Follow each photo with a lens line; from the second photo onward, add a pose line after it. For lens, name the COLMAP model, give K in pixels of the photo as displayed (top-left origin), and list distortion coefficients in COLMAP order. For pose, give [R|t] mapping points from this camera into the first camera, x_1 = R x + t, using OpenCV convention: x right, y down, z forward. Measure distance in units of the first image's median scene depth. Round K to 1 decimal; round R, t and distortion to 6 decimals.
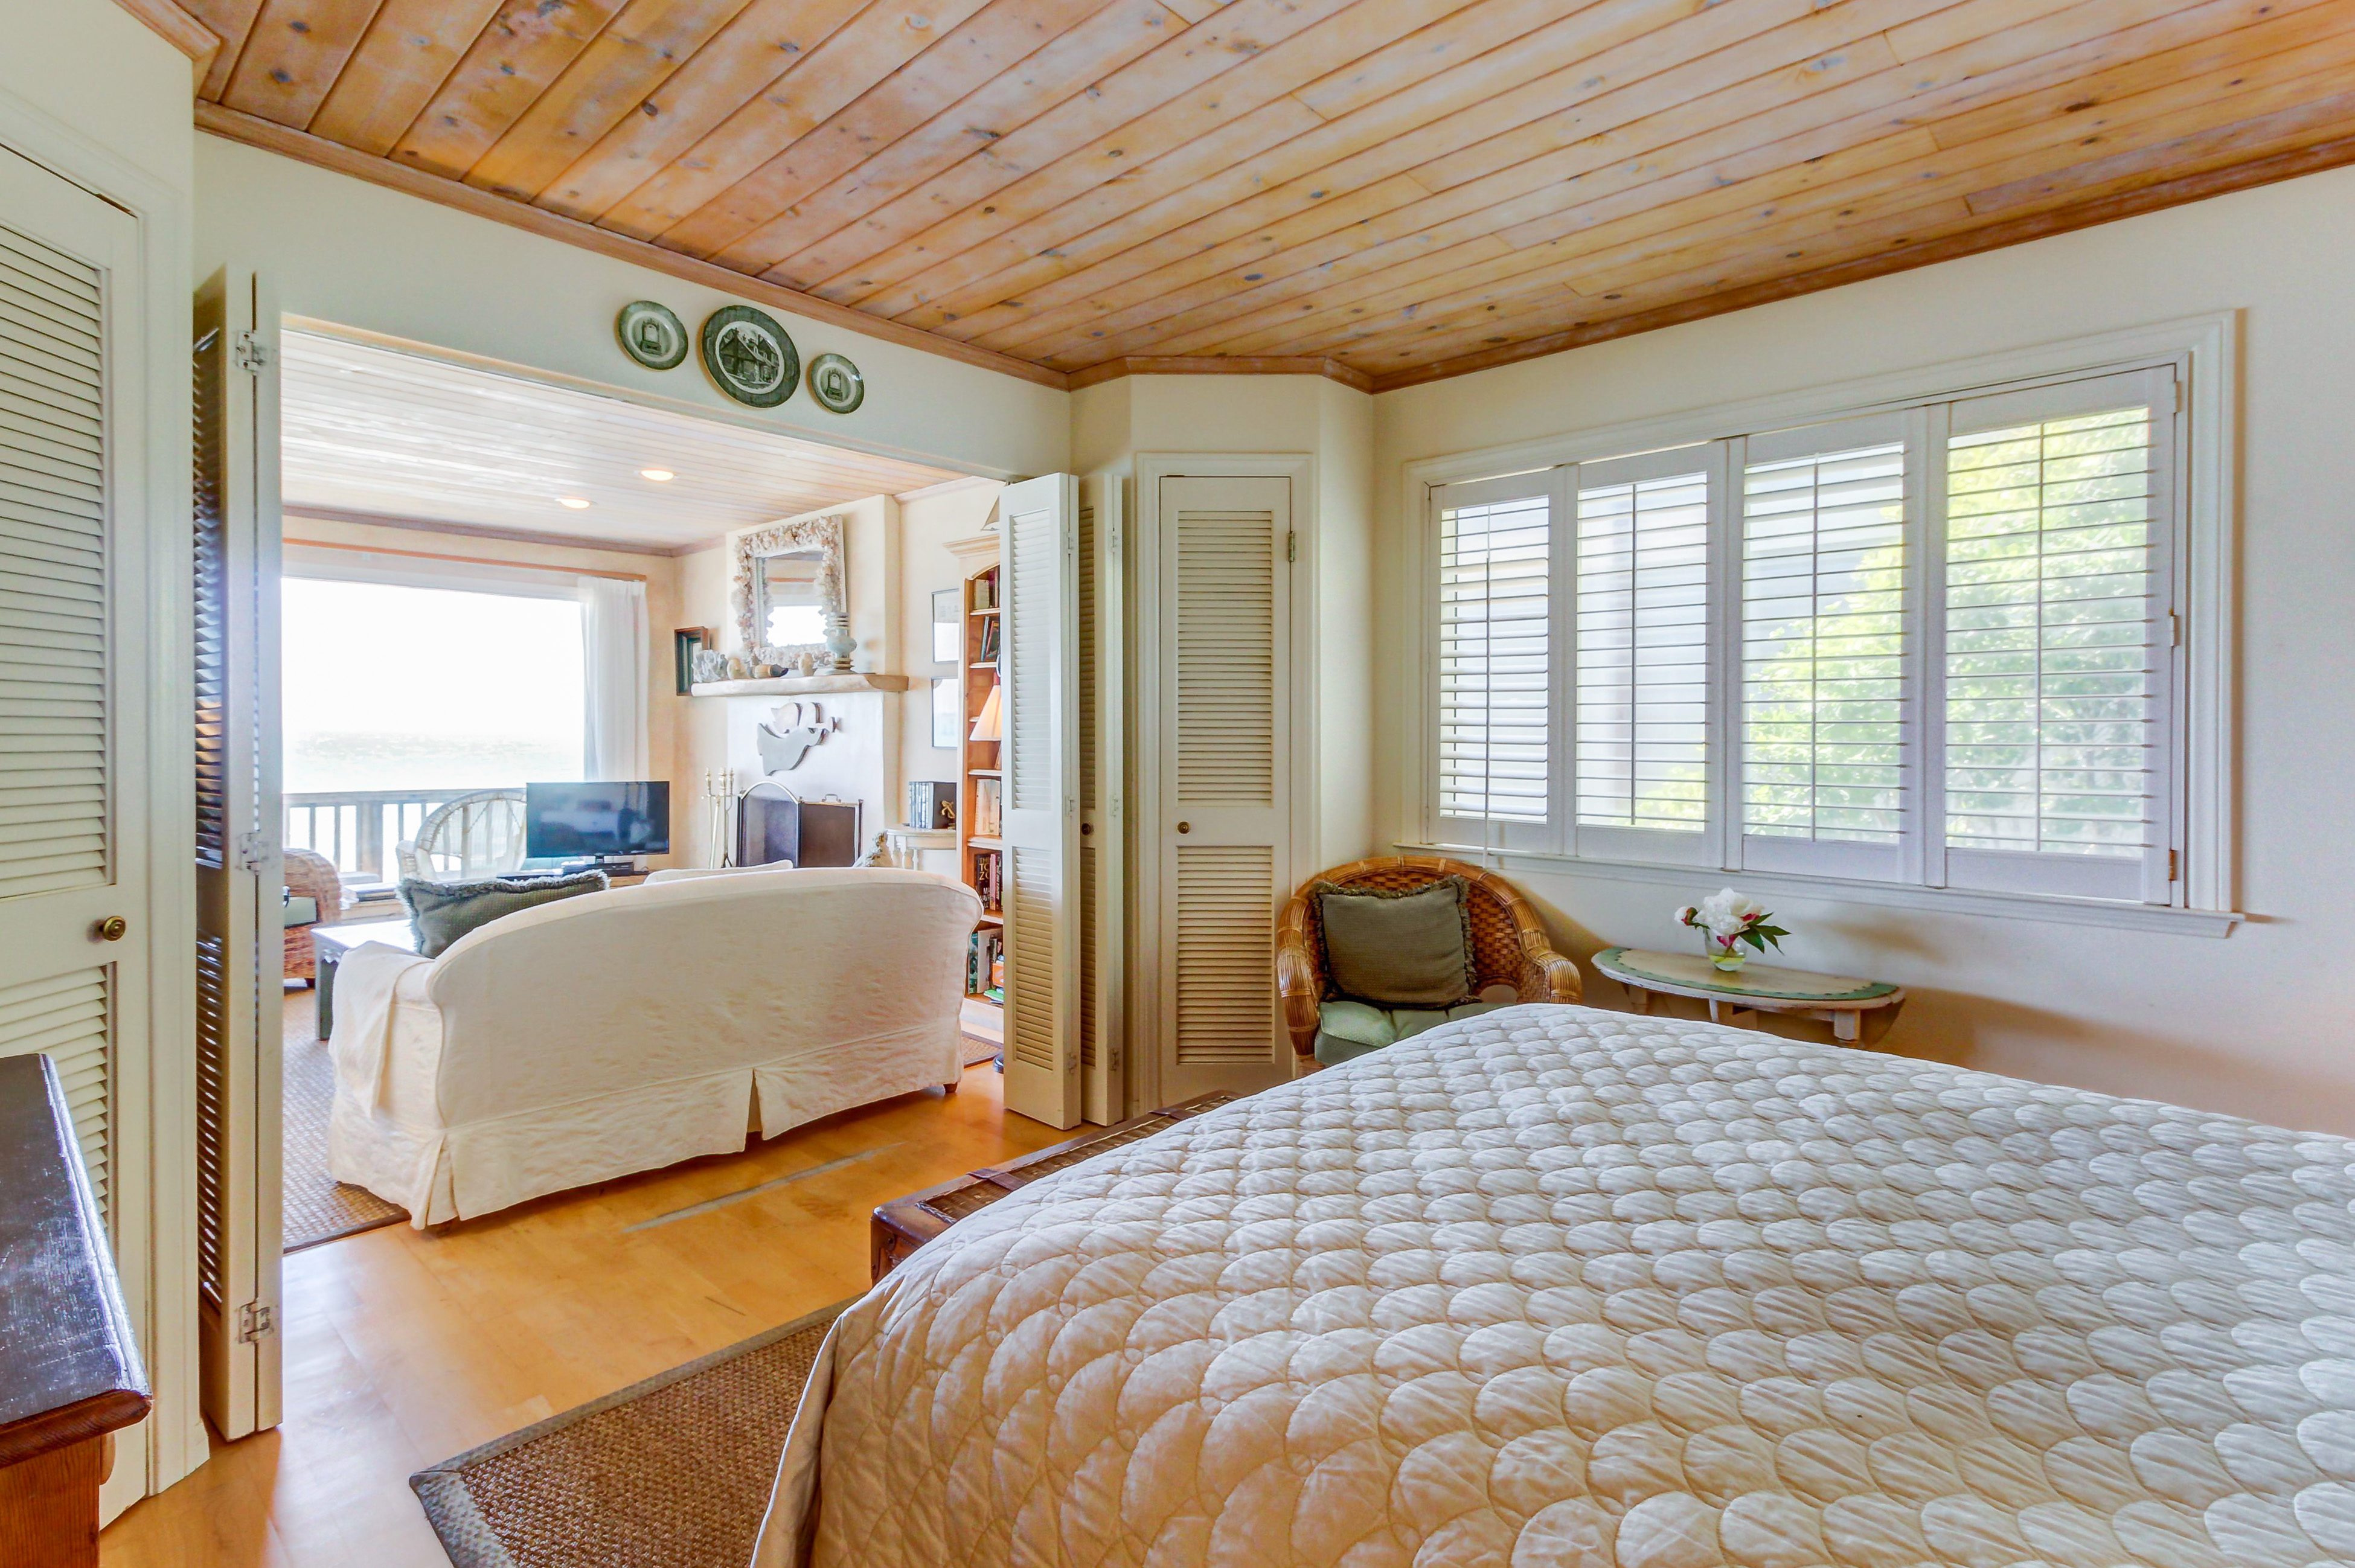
lens RADIAL K [[1093.8, 0, 1169.5], [0, 1093.8, 743.4], [0, 0, 1]] dist [0.038133, -0.013727]
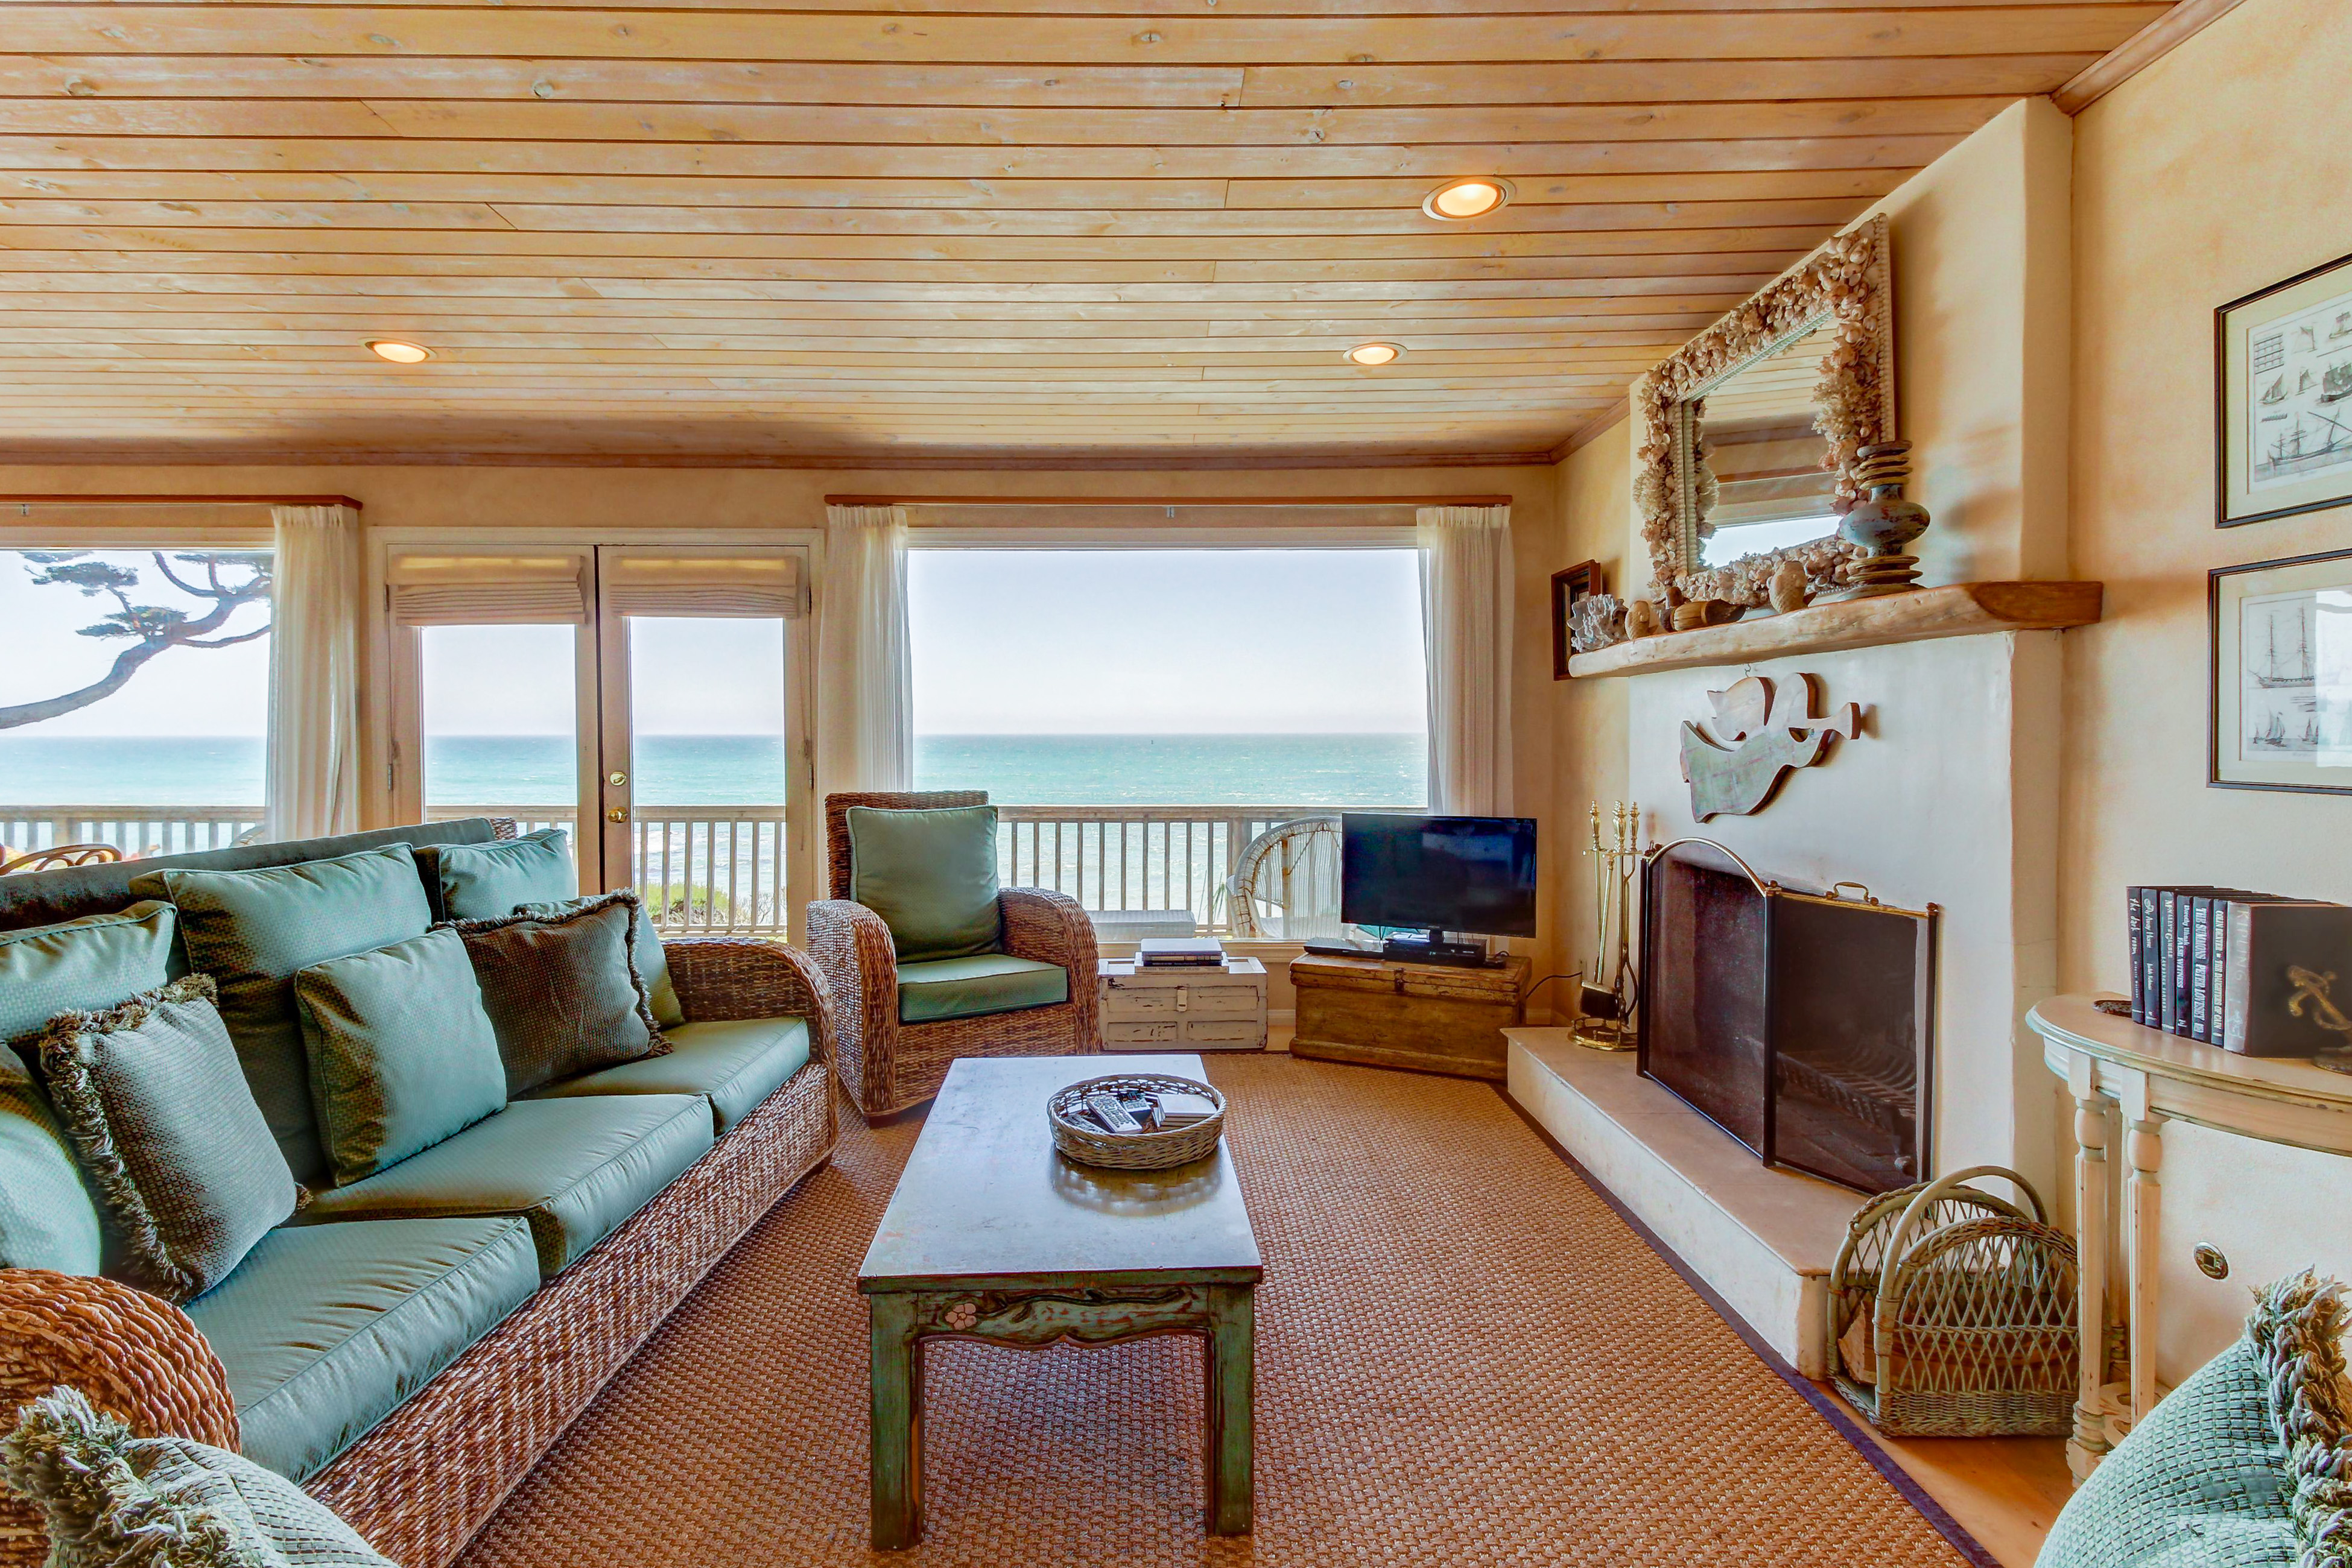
lens RADIAL K [[1092.3, 0, 1187.5], [0, 1092.3, 754.1], [0, 0, 1]] dist [0.038133, -0.013727]
pose [[0.695915, 0.004656, -0.718109, -0.167901], [0.002085, 0.999962, 0.008504, -0.007661], [0.718121, -0.007415, 0.695879, 0.482737]]
